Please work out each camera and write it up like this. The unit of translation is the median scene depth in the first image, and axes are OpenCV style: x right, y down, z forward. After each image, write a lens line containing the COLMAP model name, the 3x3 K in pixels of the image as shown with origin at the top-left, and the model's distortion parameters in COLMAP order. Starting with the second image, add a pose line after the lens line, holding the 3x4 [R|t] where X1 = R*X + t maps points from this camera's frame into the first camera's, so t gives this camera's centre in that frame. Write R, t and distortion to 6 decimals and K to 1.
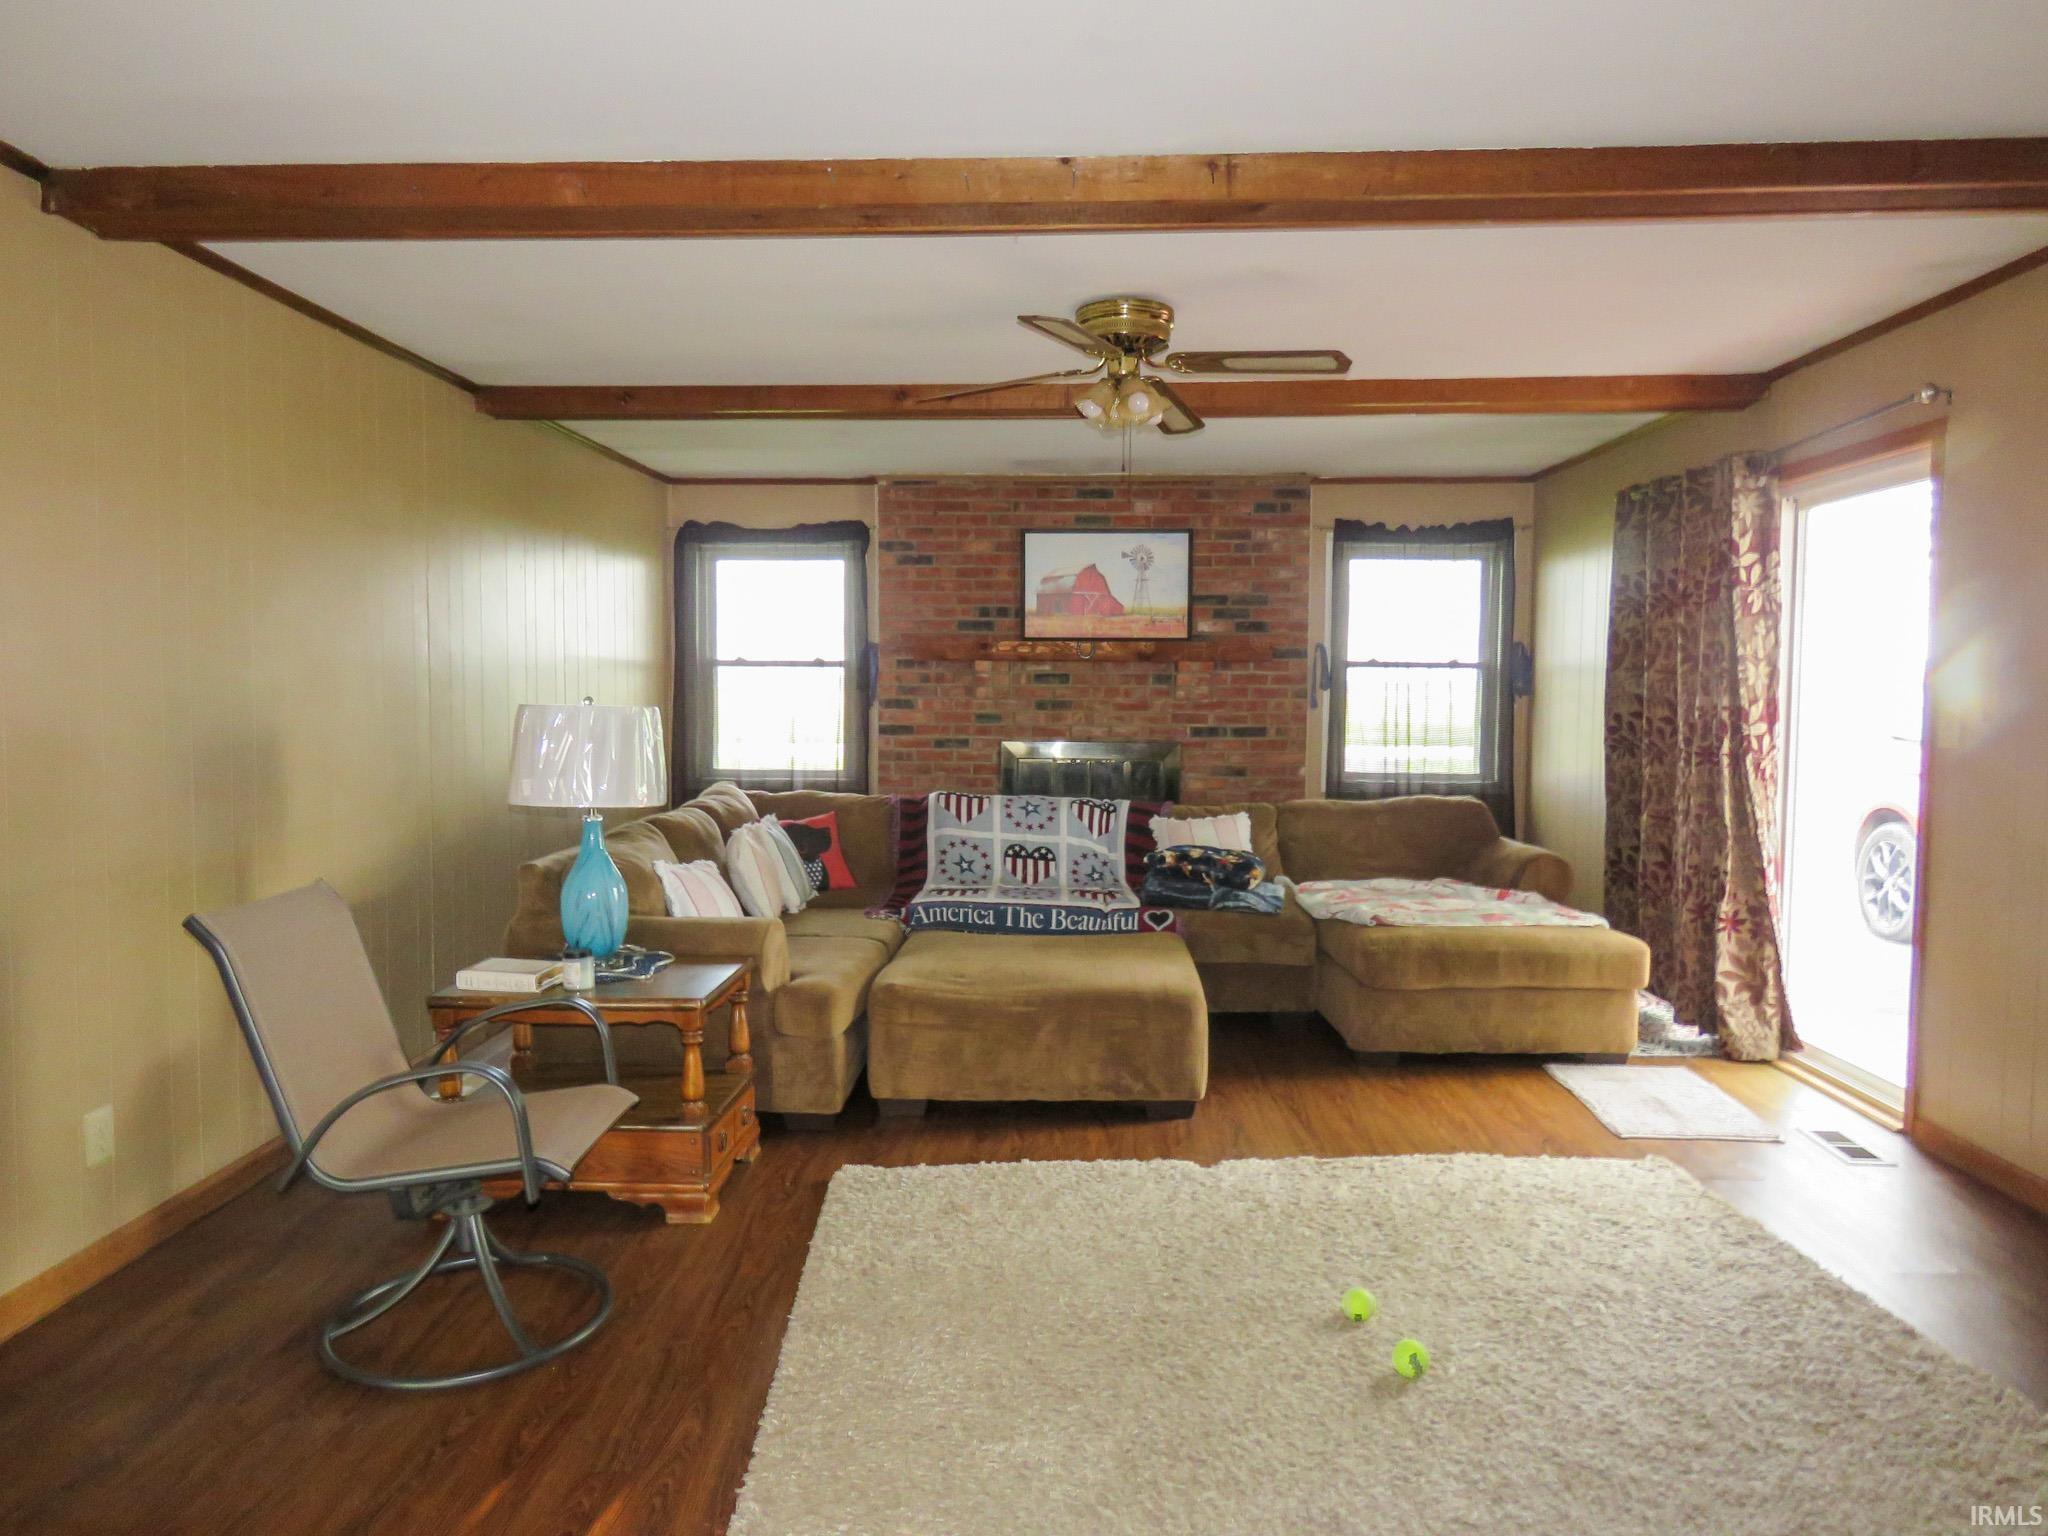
lens RADIAL K [[1298.3, 0, 1008.7], [0, 1298.3, 772.3], [0, 0, 1]] dist [-0.011622, -0.000737]
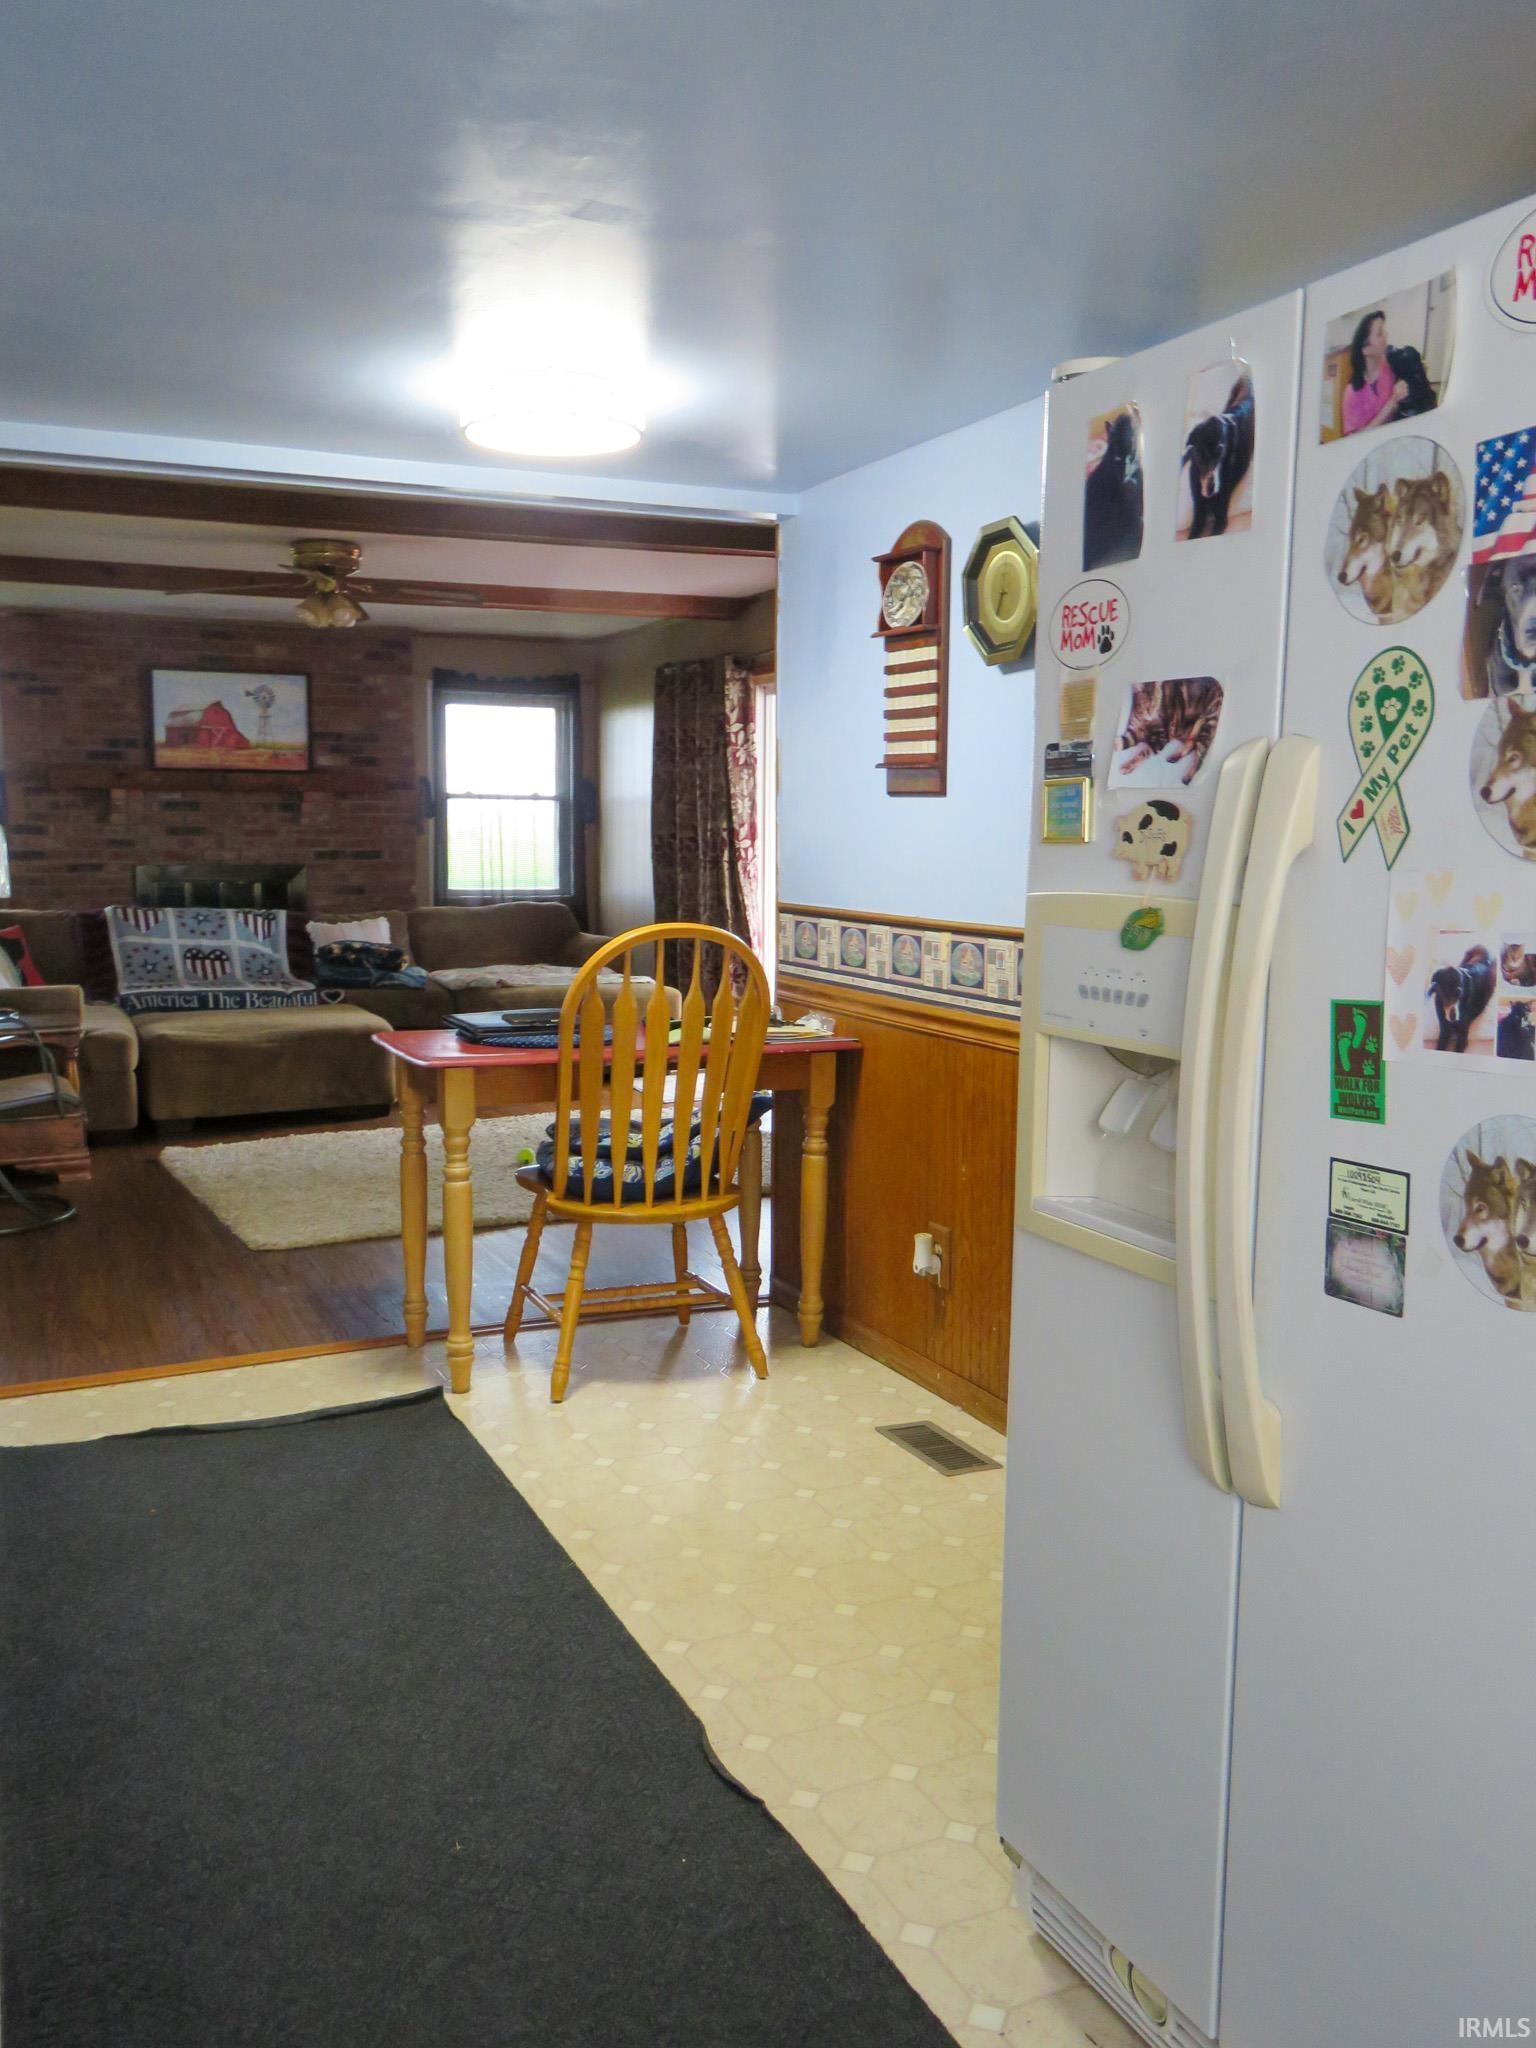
lens RADIAL K [[1694.2, 0, 767.7], [0, 1694.2, 1028.8], [0, 0, 1]] dist [-0.032914, 0.001151]
pose [[0.883730, -0.051777, 0.465124, -0.210545], [0.025653, 0.997726, 0.062325, 0.039477], [-0.467293, -0.043146, 0.883049, -0.499103]]
